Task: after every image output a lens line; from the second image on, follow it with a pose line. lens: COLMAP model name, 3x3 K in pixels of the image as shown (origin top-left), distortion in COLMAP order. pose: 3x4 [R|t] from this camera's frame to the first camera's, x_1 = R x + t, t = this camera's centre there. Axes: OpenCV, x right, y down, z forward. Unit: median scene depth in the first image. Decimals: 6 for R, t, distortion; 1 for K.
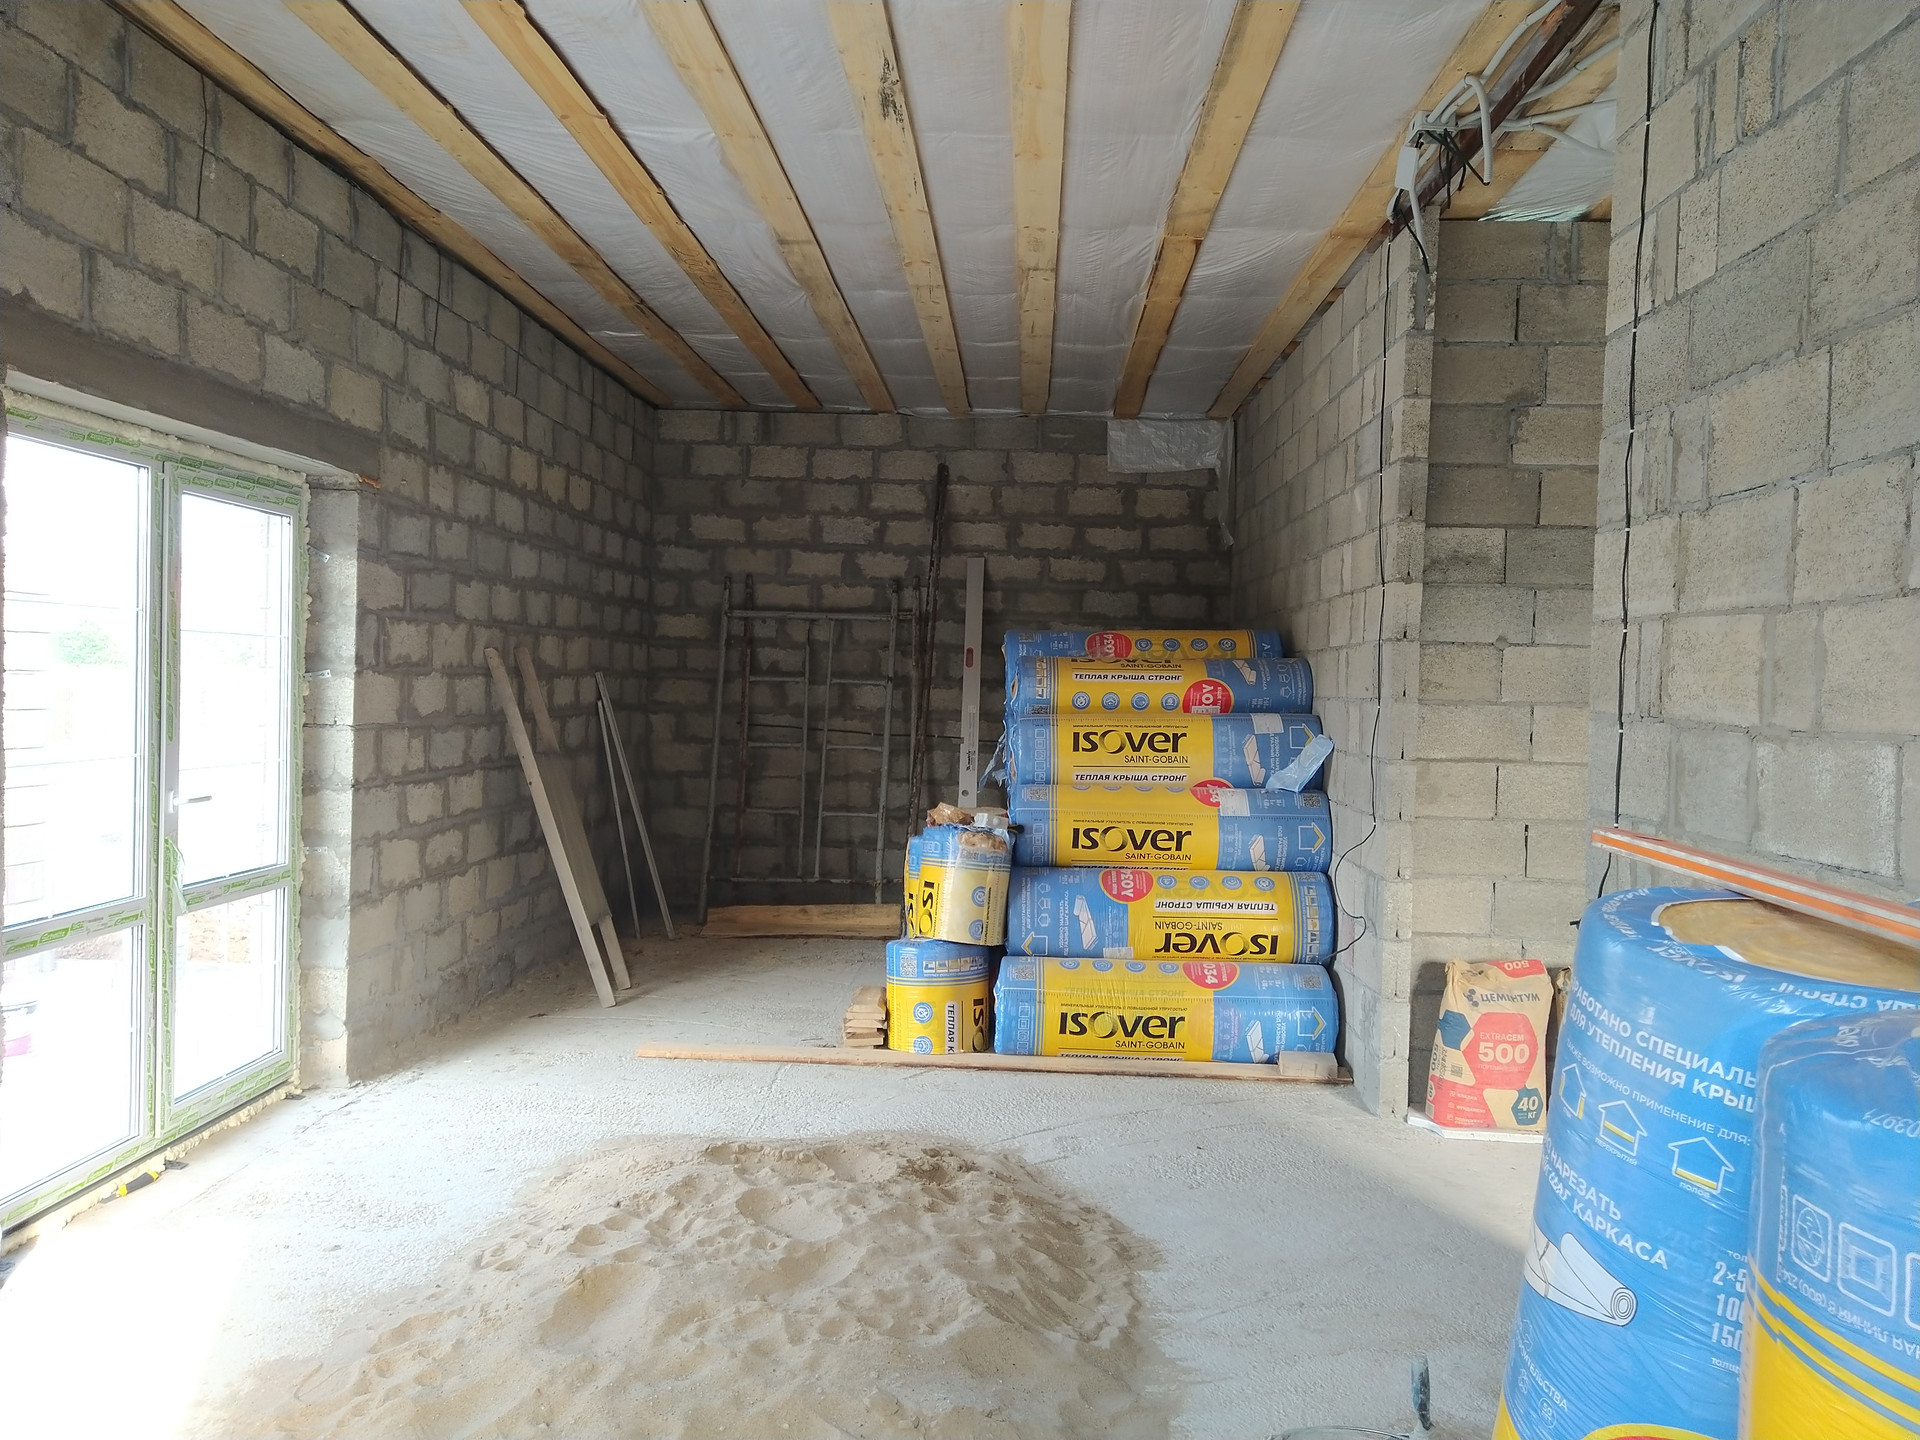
lens RADIAL K [[1398.8, 0, 960.0], [0, 1398.8, 717.3], [0, 0, 1]] dist [0.047107, -0.018373]
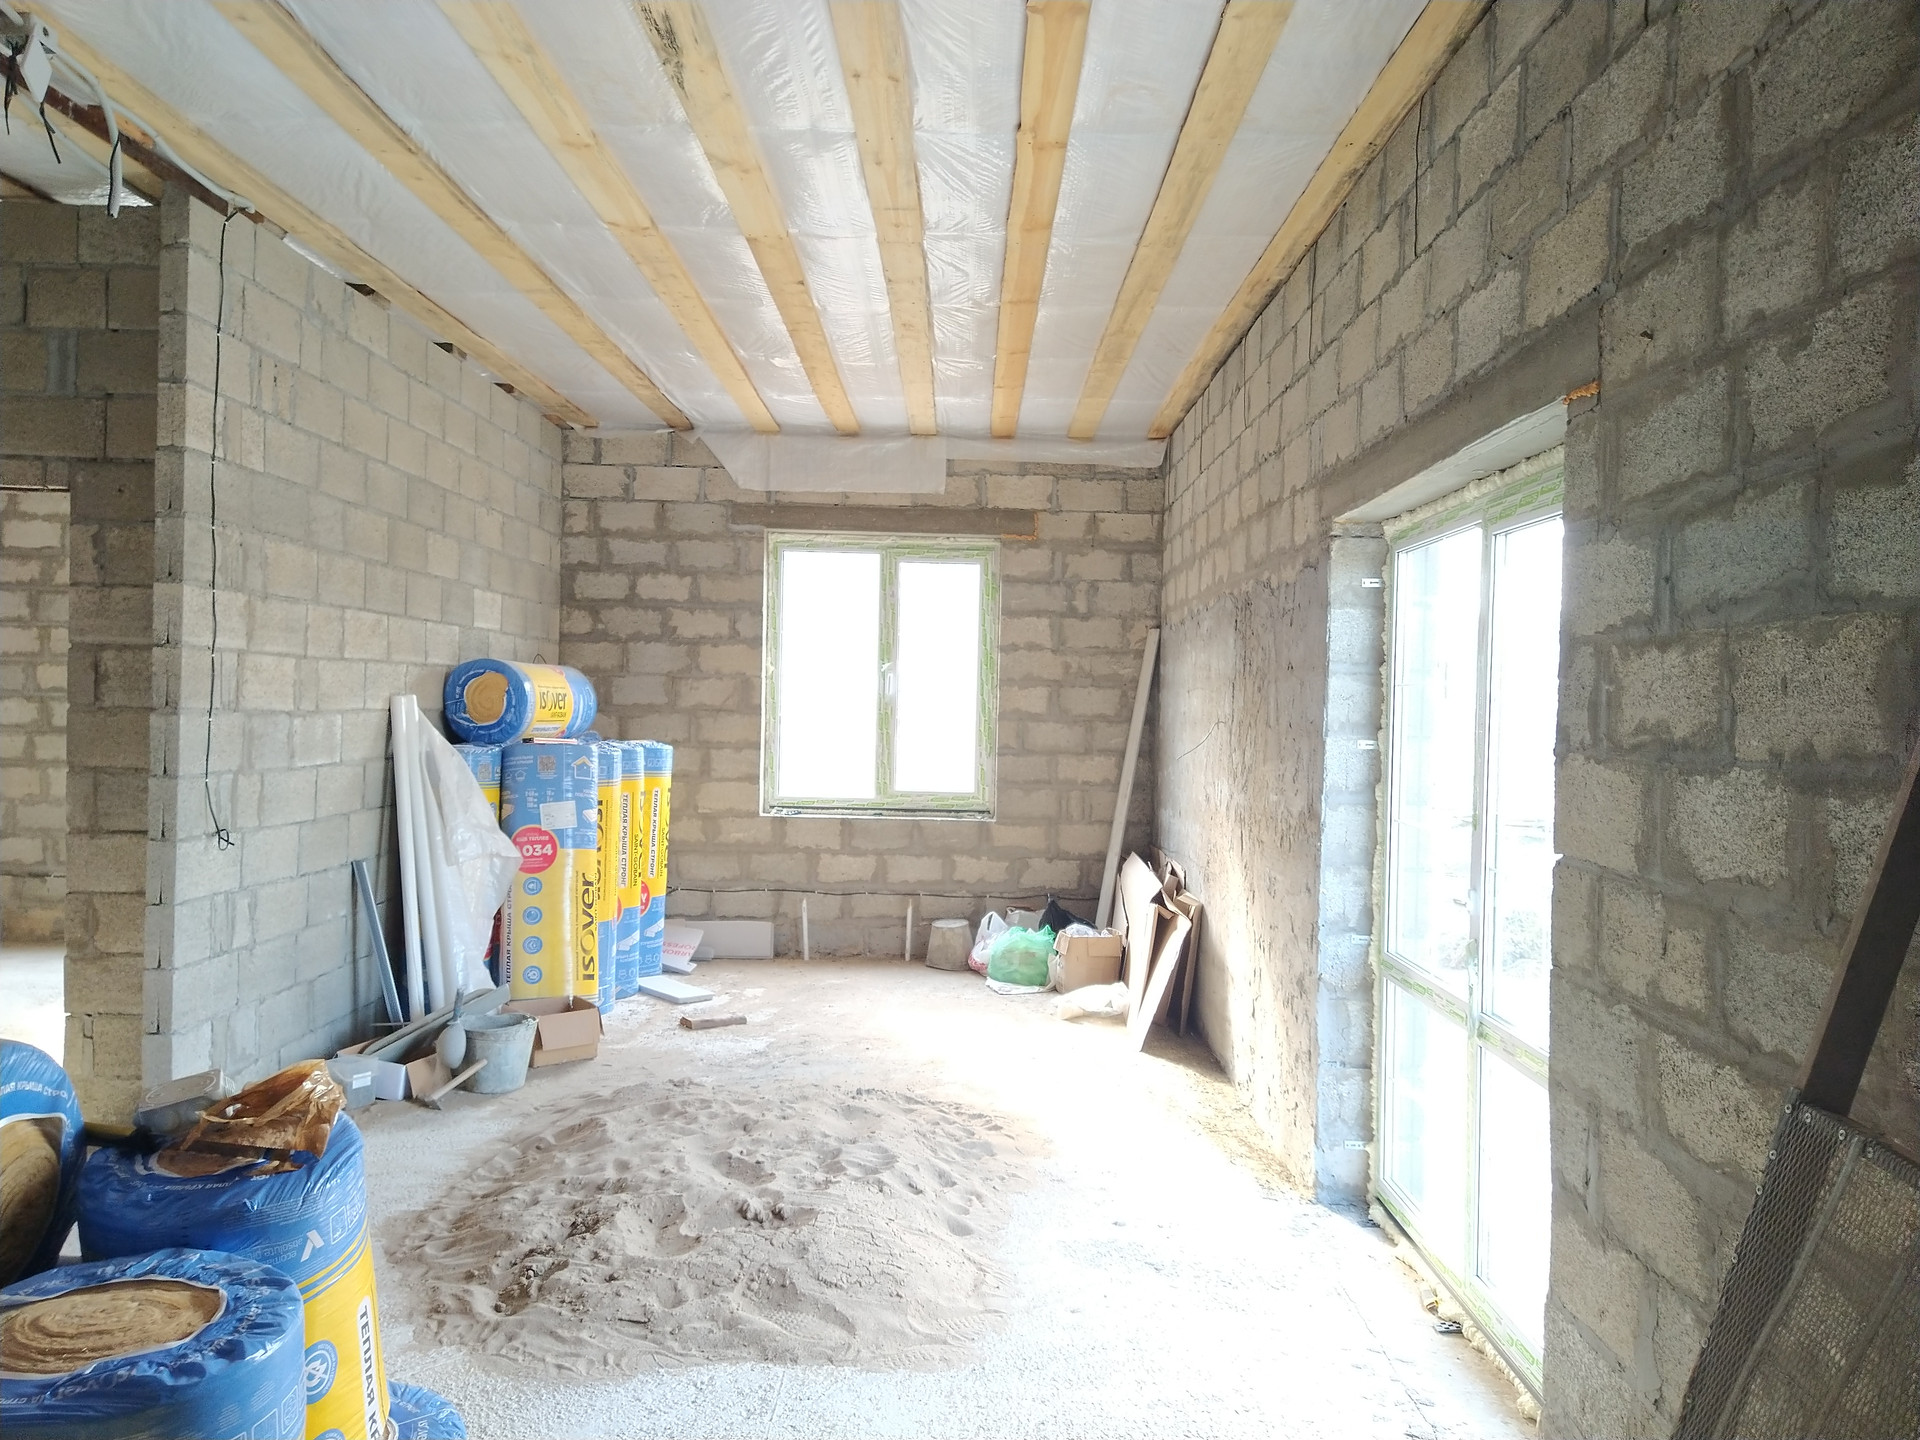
lens RADIAL K [[1398.8, 0, 960.8], [0, 1398.8, 722.0], [0, 0, 1]] dist [0.047107, -0.018373]
pose [[-0.997886, -0.051122, -0.040129, -0.246237], [-0.052653, 0.997887, 0.038062, -0.075377], [0.038099, 0.040094, -0.998469, 2.152925]]
